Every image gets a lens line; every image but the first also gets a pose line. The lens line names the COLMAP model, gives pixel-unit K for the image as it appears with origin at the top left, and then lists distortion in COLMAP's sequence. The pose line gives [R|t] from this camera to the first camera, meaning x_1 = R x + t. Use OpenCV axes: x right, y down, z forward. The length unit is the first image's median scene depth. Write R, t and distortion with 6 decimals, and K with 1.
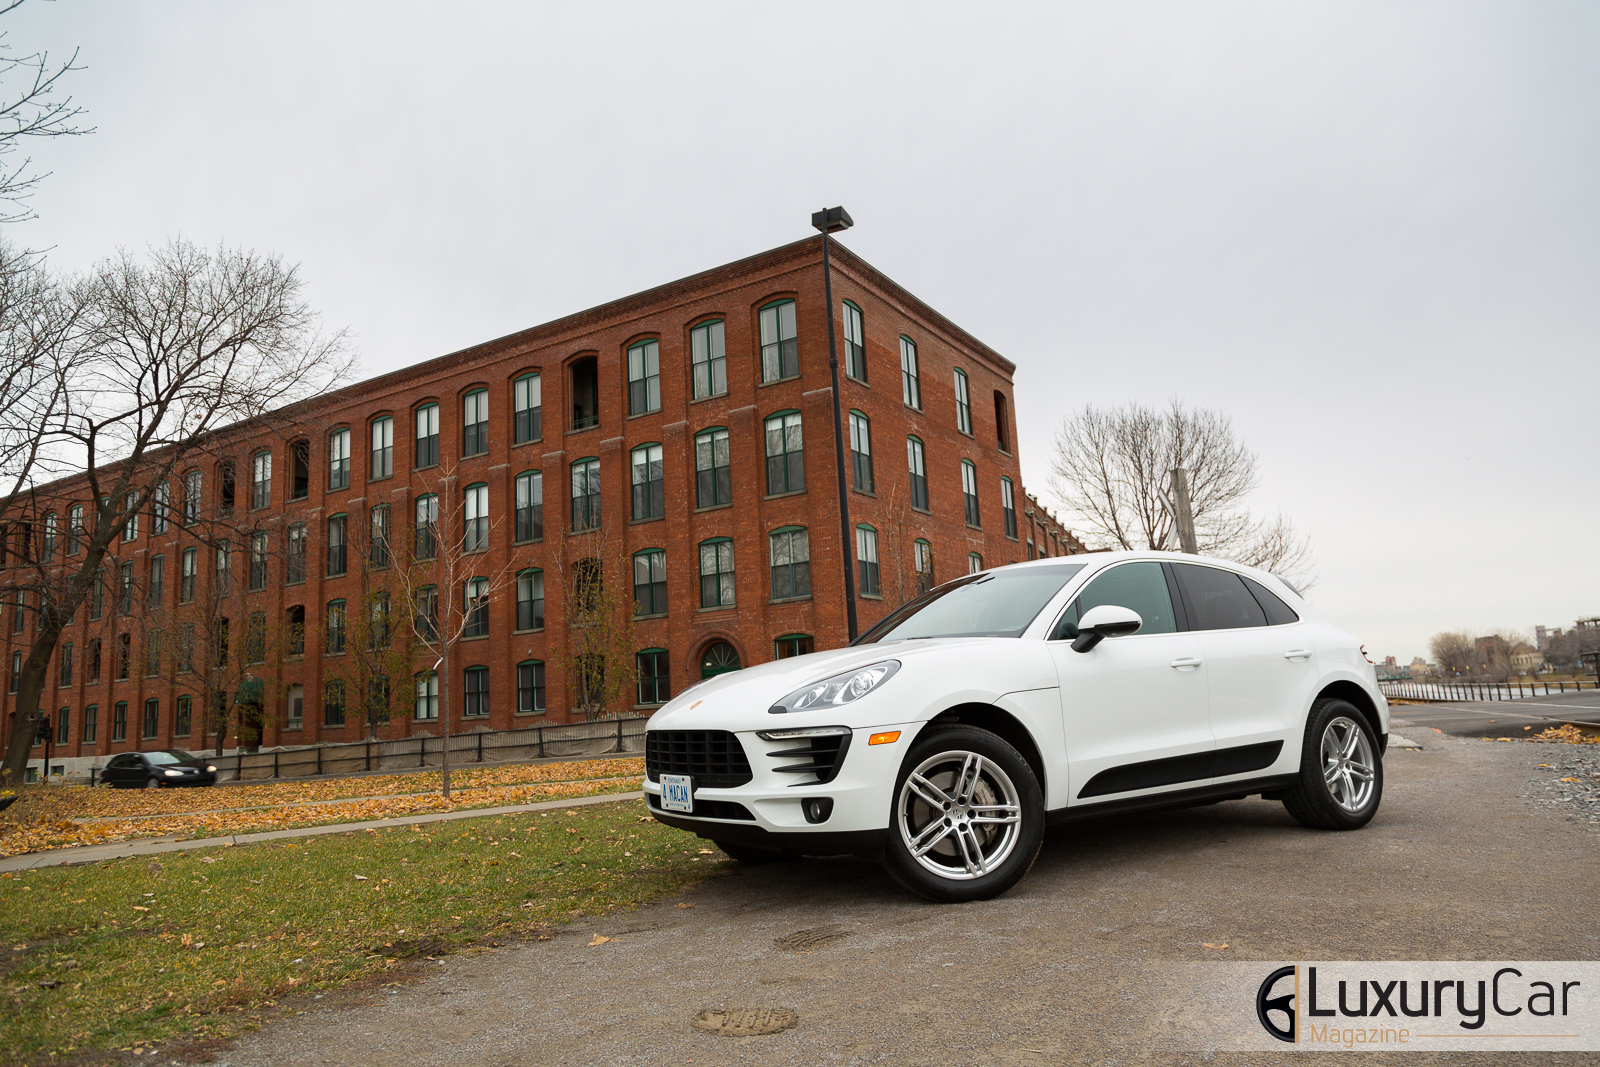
lens RADIAL K [[1054.7, 0, 800.0], [0, 1054.7, 533.5], [0, 0, 1]] dist [0.002974, 0.000442]
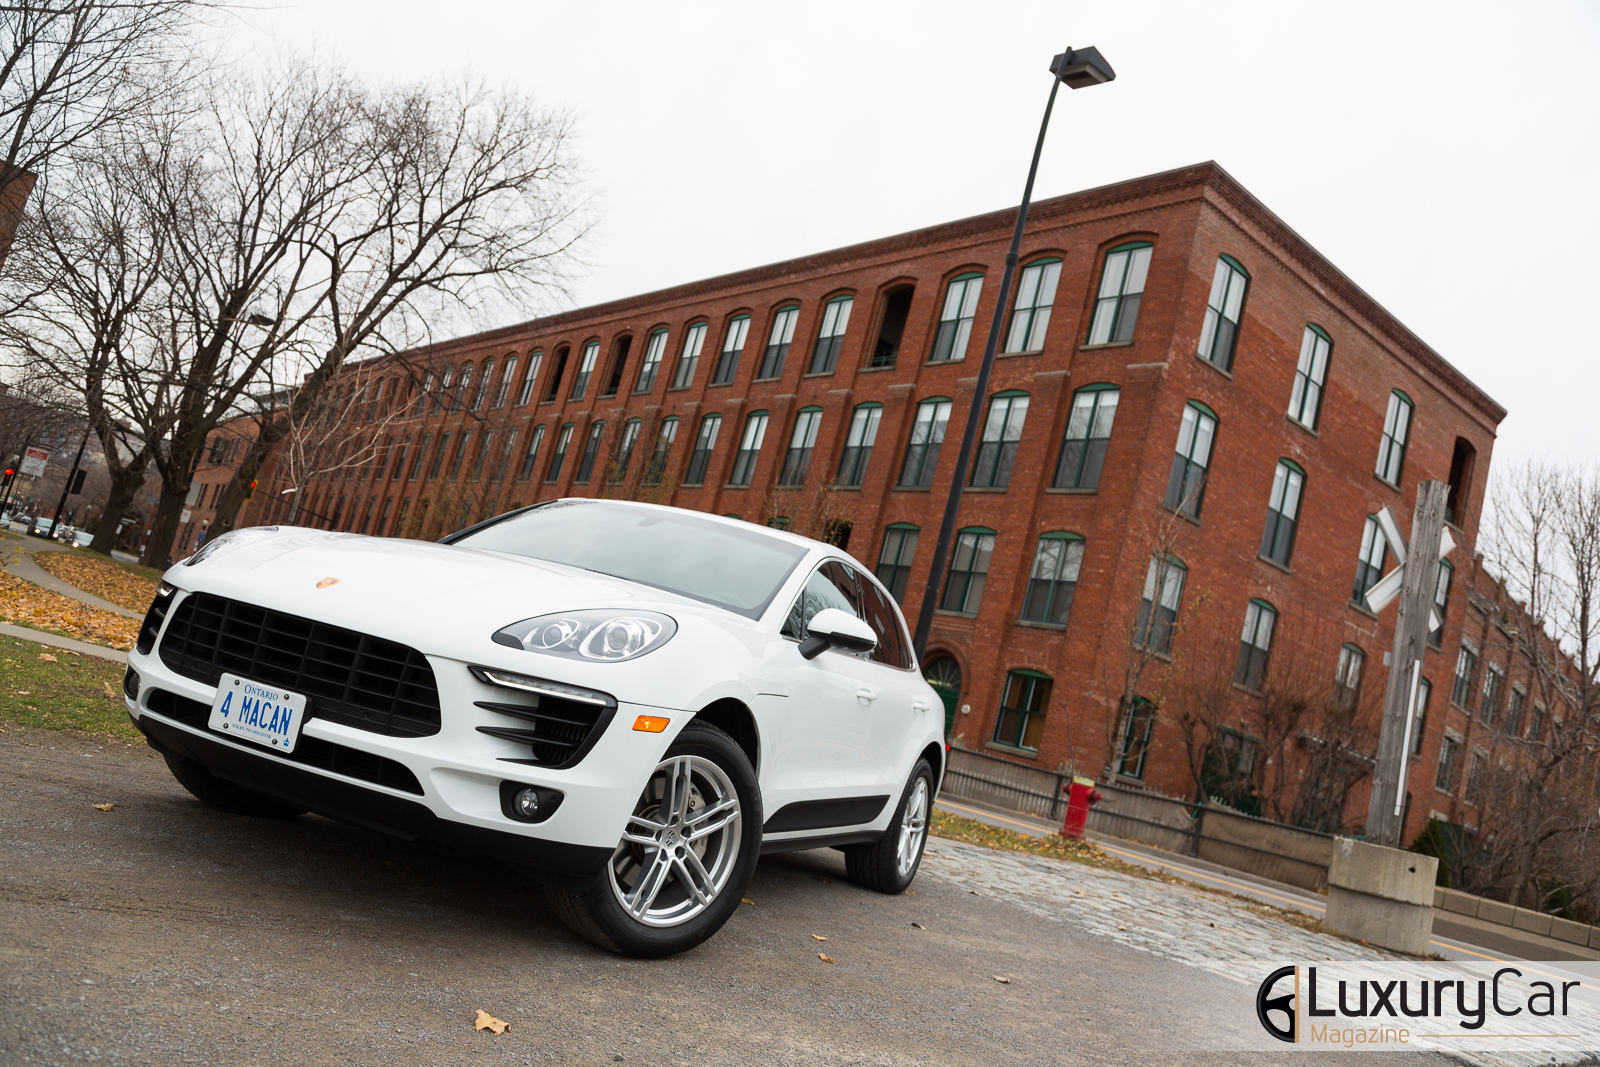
lens RADIAL K [[1192.6, 0, 800.0], [0, 1192.6, 533.5], [0, 0, 1]] dist [-0.011986, -0.003119]
pose [[0.894505, 0.238242, -0.378287, 0.139125], [-0.244464, 0.969121, 0.032280, 0.012684], [0.374296, 0.063603, 0.925126, 0.131984]]
